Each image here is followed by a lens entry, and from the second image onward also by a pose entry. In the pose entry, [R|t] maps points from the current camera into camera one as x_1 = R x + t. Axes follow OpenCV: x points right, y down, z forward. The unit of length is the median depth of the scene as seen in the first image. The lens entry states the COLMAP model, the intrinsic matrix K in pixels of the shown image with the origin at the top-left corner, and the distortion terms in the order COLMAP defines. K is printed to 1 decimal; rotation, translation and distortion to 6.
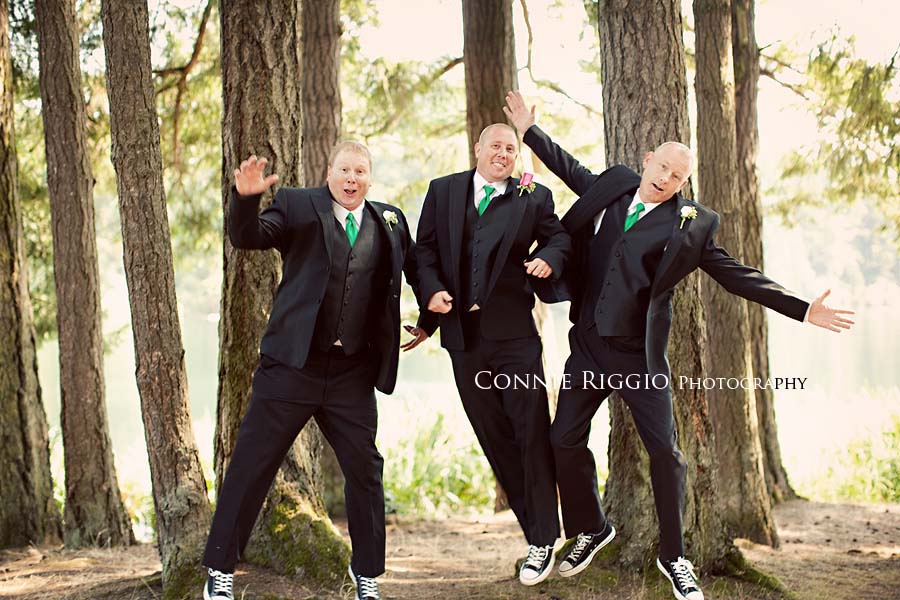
lens RADIAL K [[1278.5, 0, 450.0], [0, 1278.5, 300.0], [0, 0, 1]] dist [-0.219977, 0.609061]
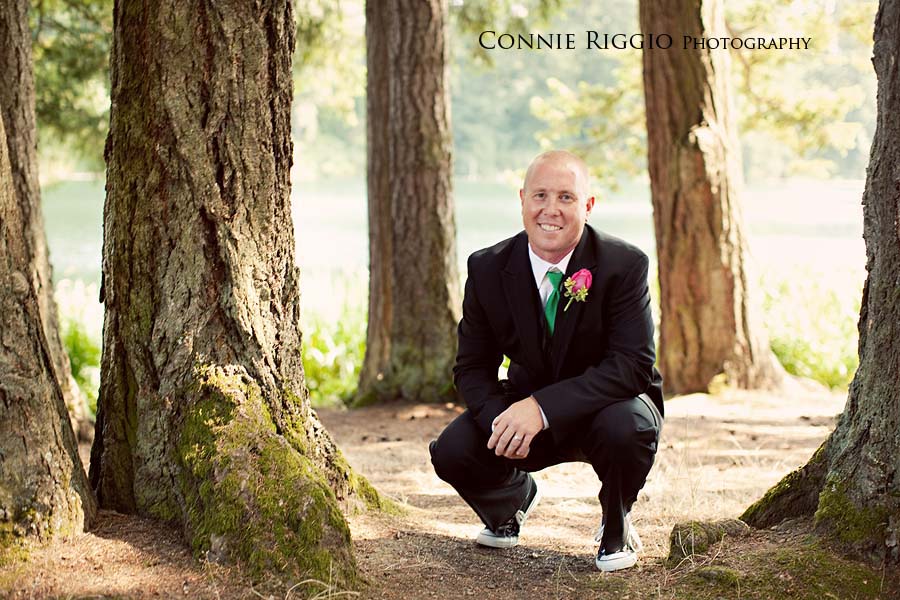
lens RADIAL K [[1278.5, 0, 450.0], [0, 1278.5, 300.0], [0, 0, 1]] dist [-0.219977, 0.609061]
pose [[0.990024, 0.030176, -0.137632, 0.031305], [-0.015522, 0.994210, 0.106329, 0.063263], [0.140043, -0.103131, 0.984760, 0.509018]]
